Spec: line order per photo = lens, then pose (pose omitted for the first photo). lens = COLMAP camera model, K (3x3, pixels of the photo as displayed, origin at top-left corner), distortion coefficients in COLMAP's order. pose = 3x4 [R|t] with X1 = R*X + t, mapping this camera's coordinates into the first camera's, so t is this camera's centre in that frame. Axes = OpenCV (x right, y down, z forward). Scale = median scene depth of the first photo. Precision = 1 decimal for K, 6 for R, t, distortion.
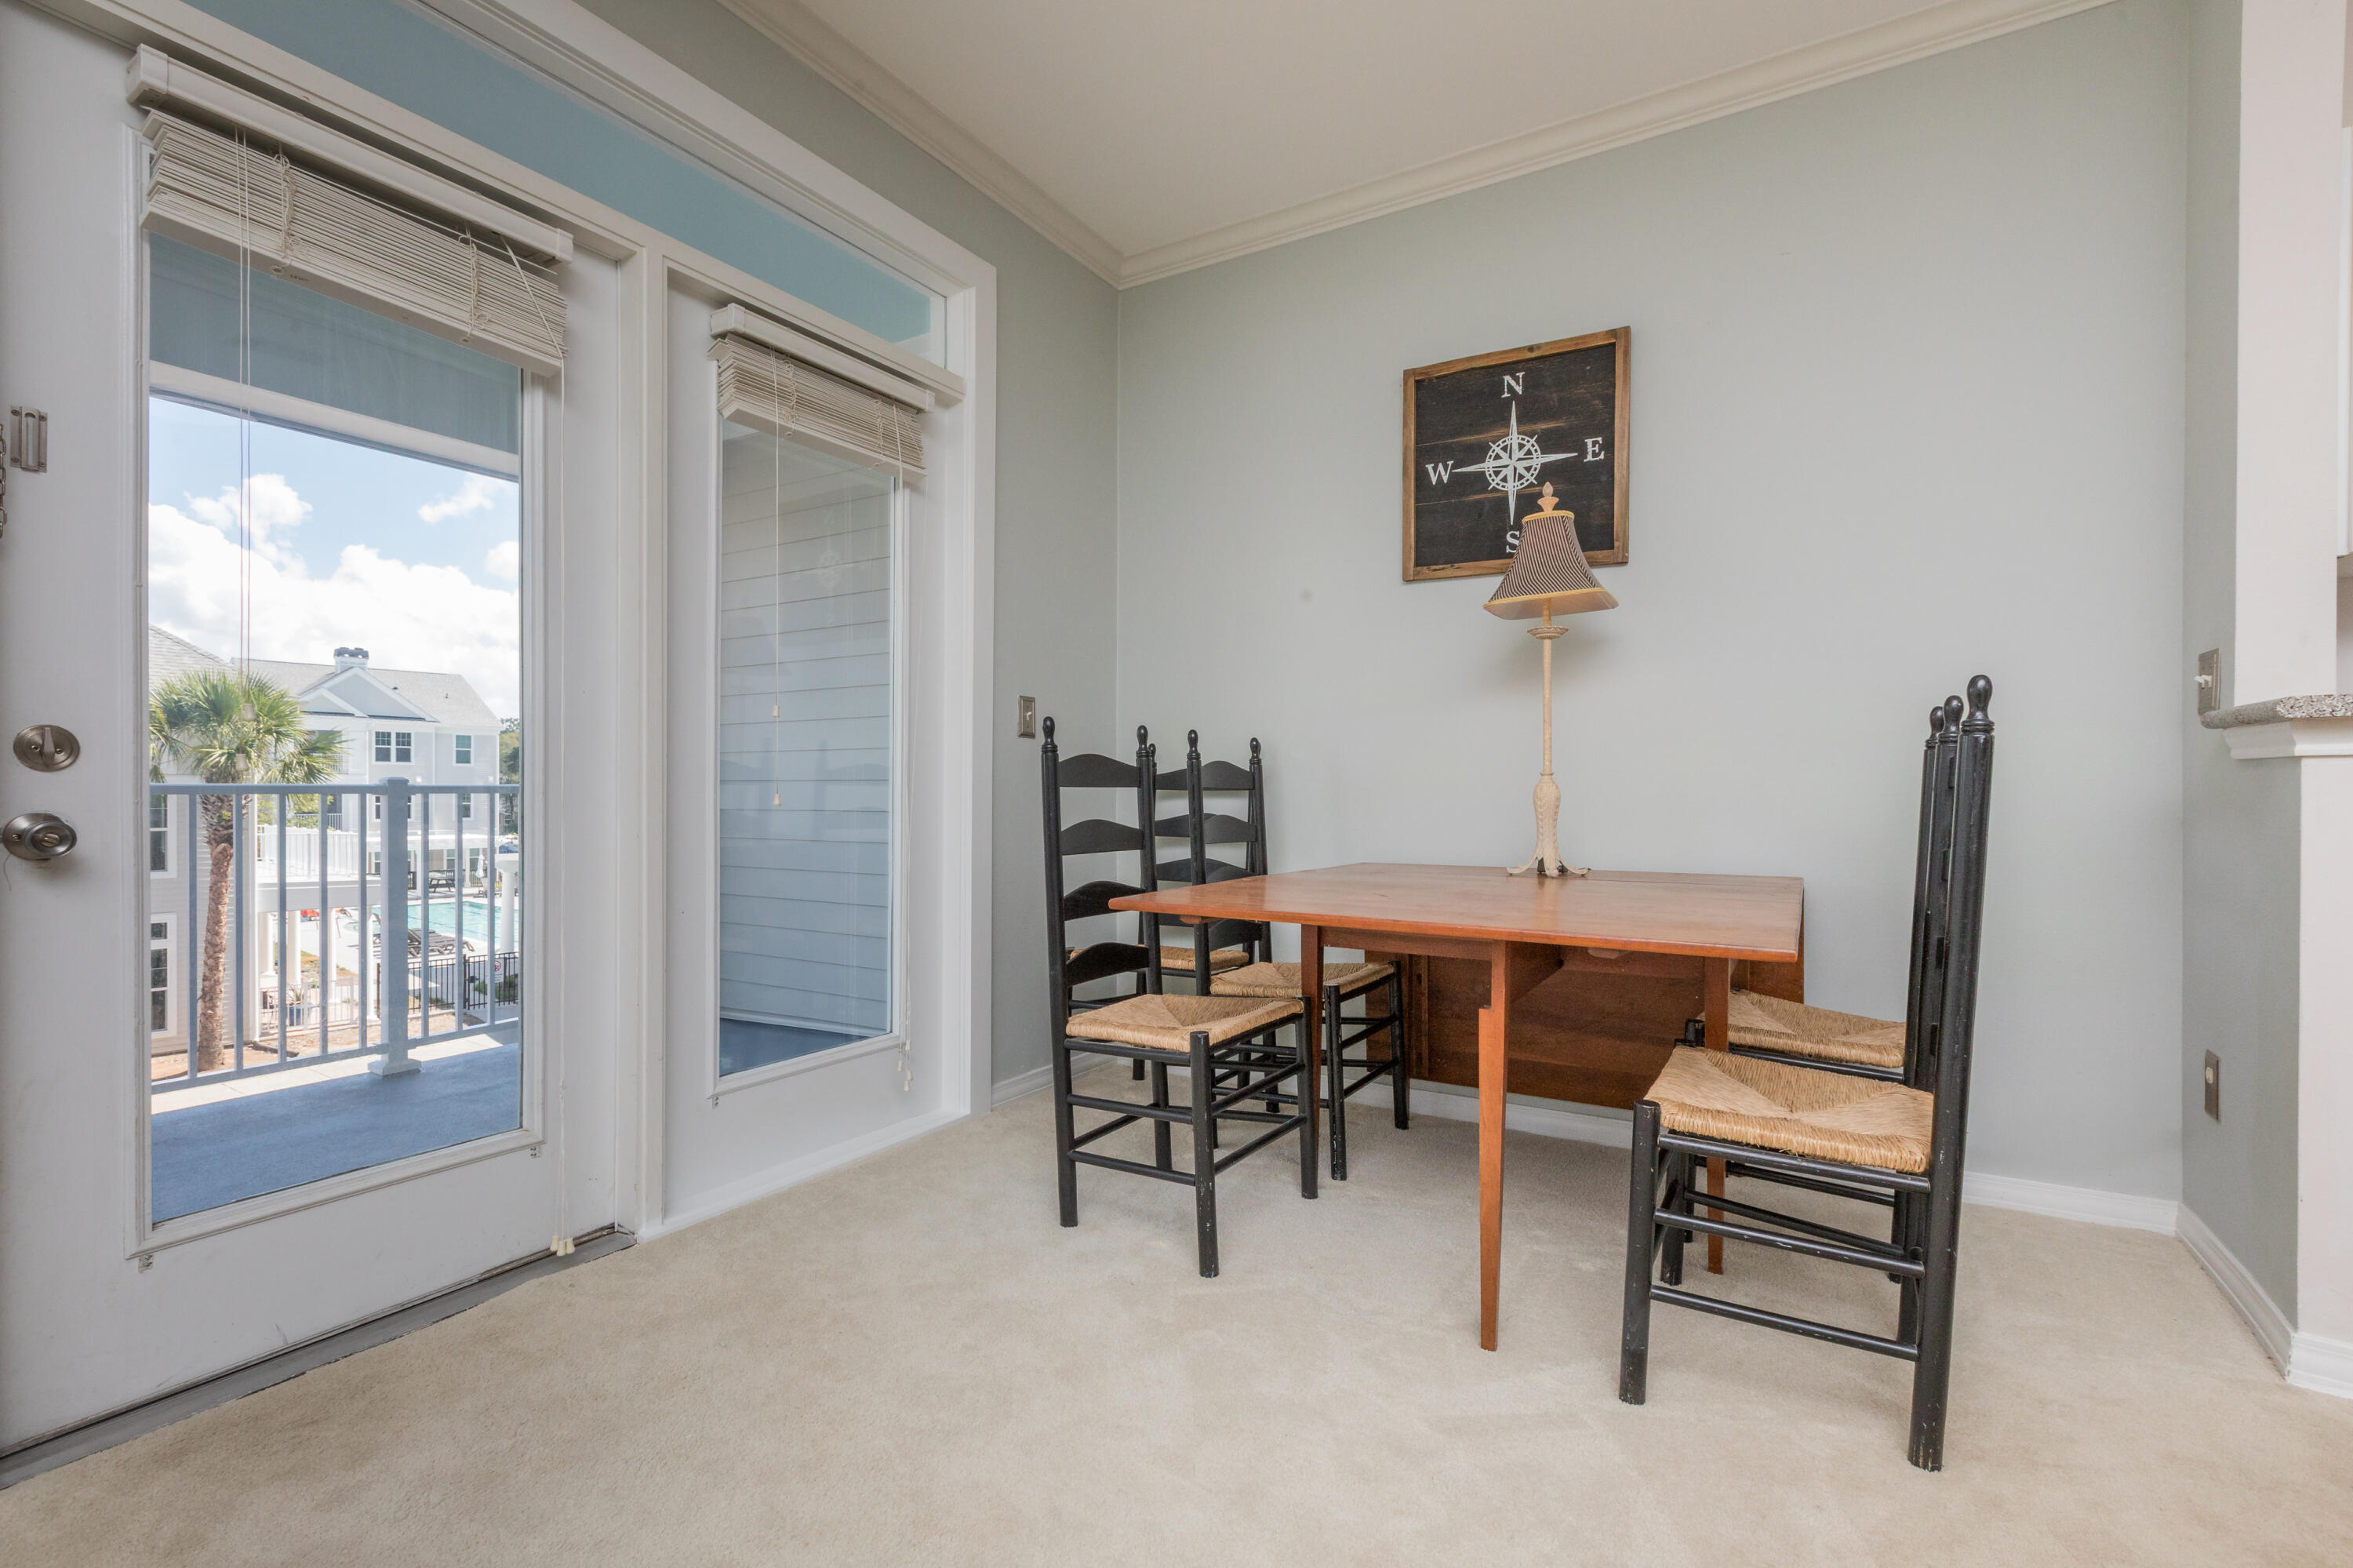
lens RADIAL K [[1058.6, 0, 1172.3], [0, 1058.6, 794.1], [0, 0, 1]] dist [0.000683, -0.000182]
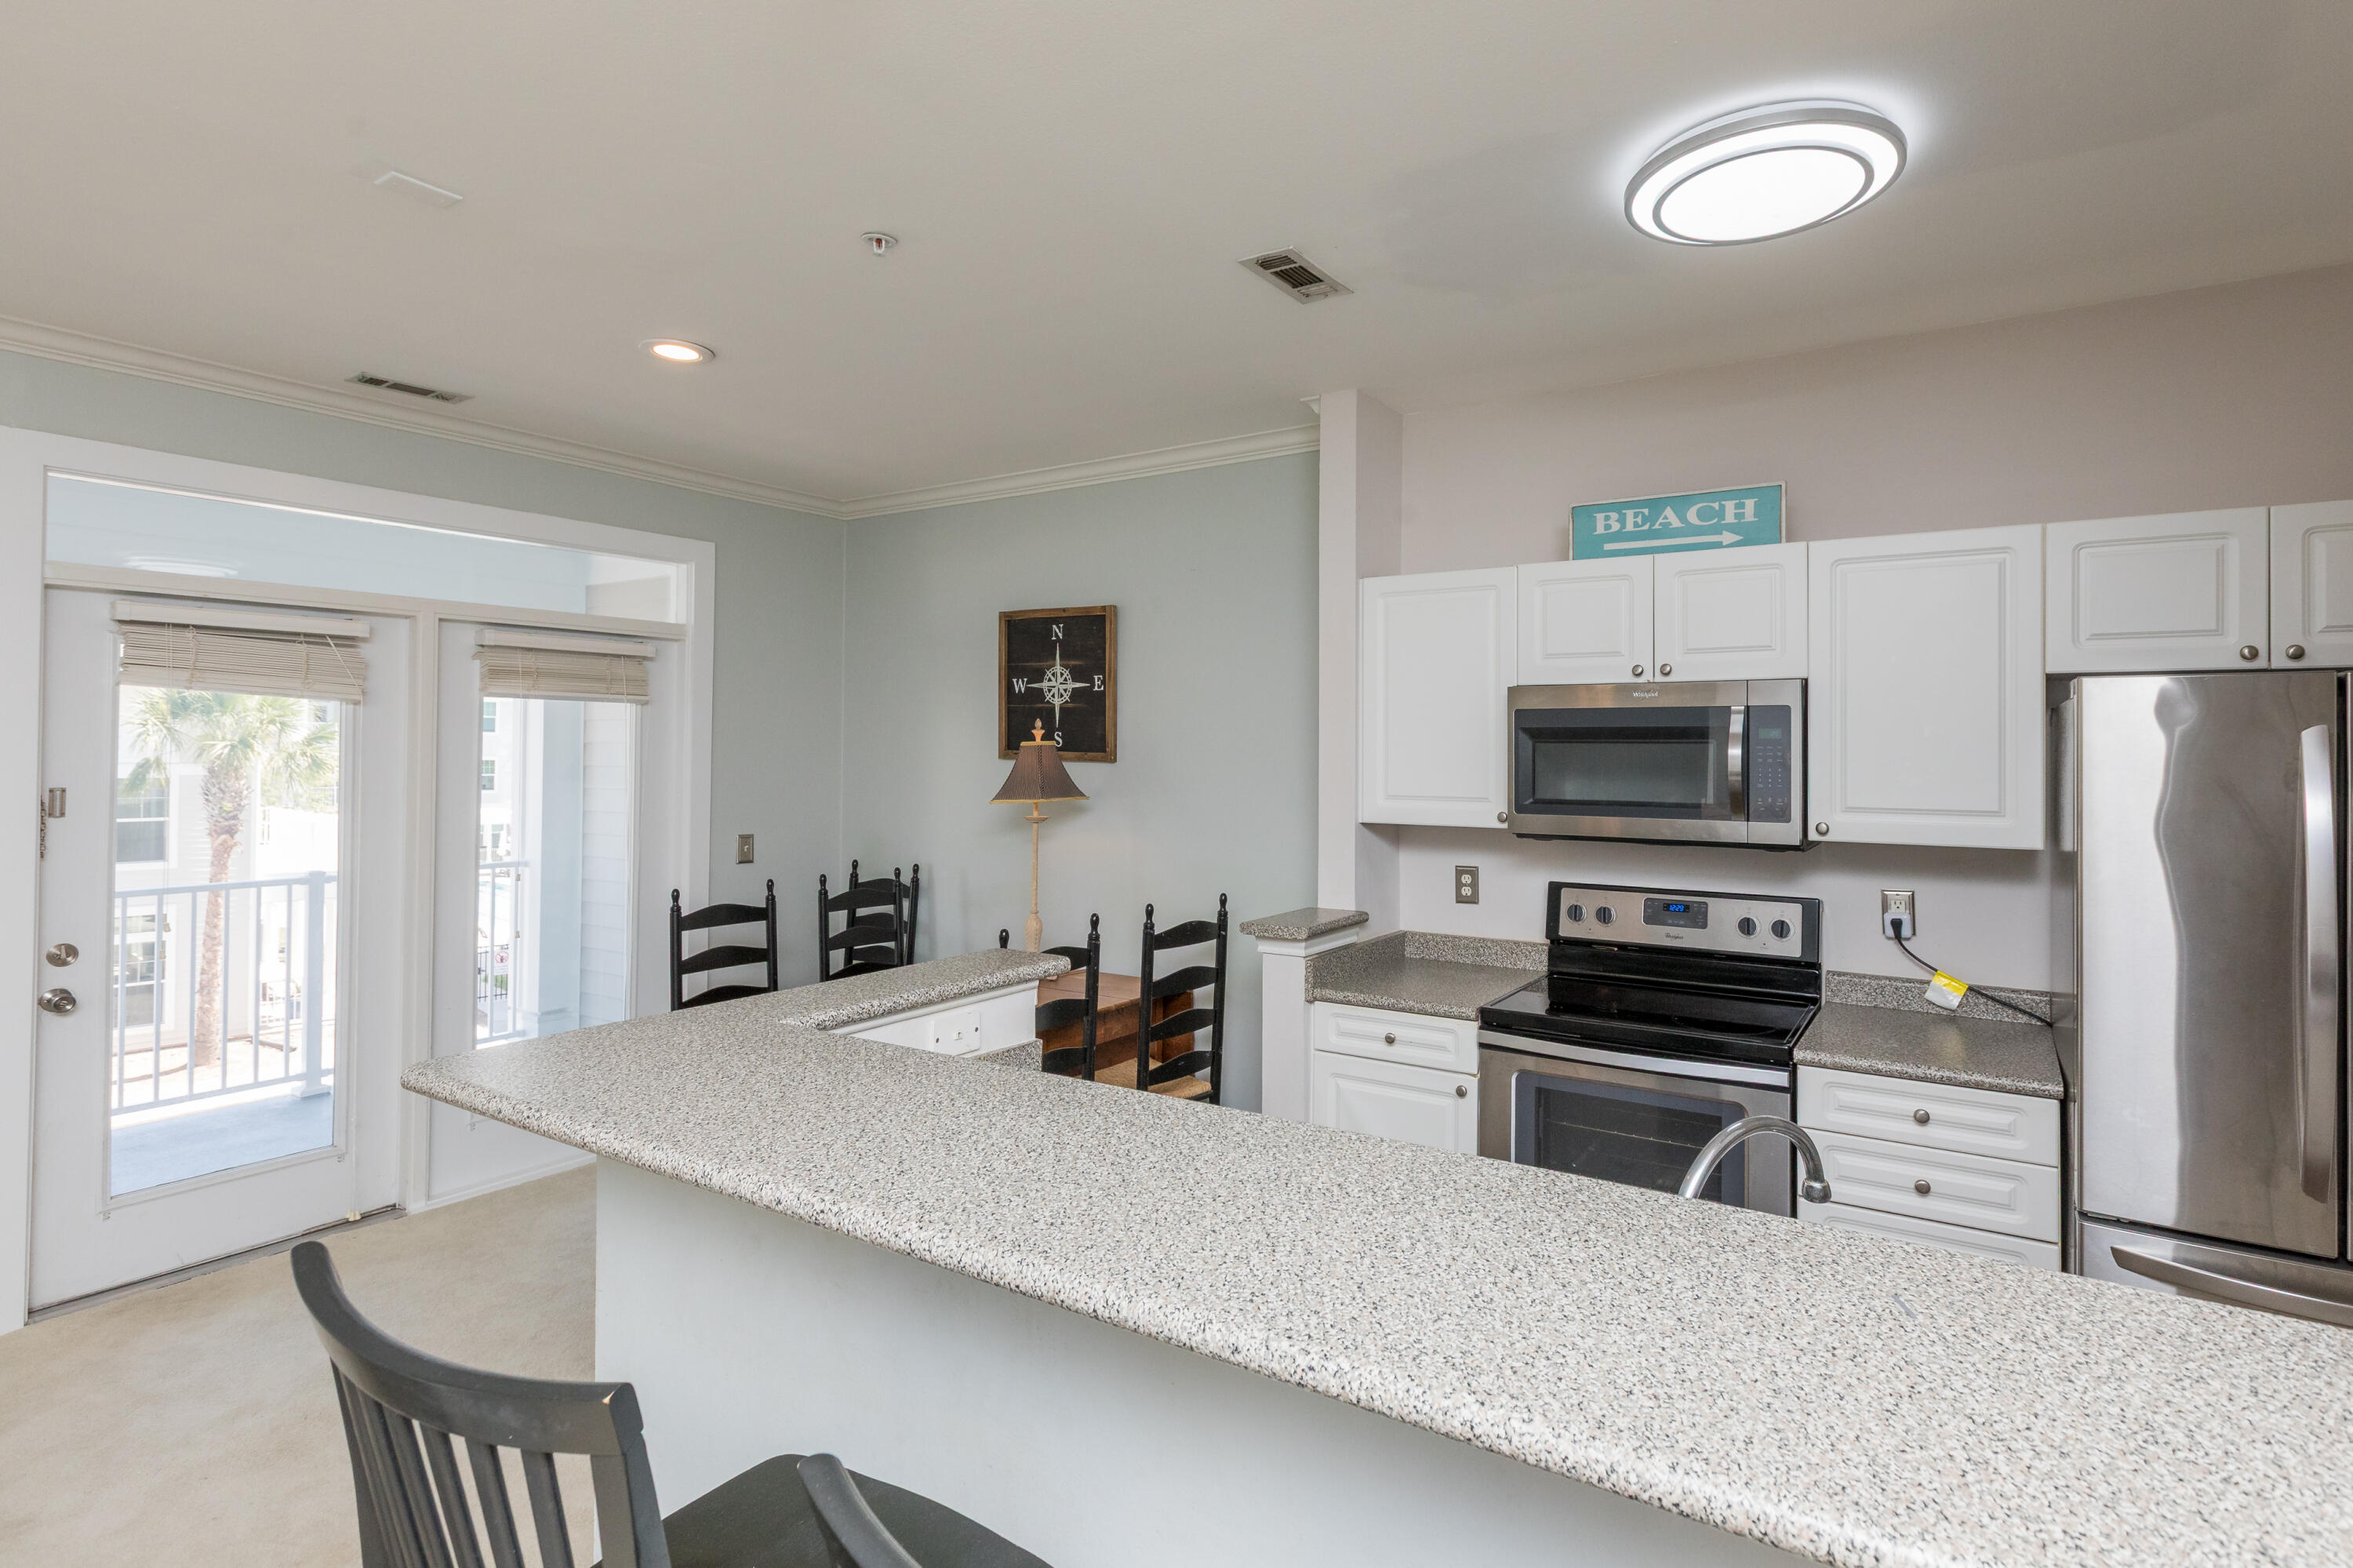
lens RADIAL K [[1166.0, 0, 1257.8], [0, 1166.0, 735.3], [0, 0, 1]] dist [-0.000211, 0.000230]
pose [[0.999931, 0.002276, -0.011550, 0.616480], [-0.002491, 0.999824, -0.018599, -0.215249], [0.011505, 0.018626, 0.999760, -0.598271]]
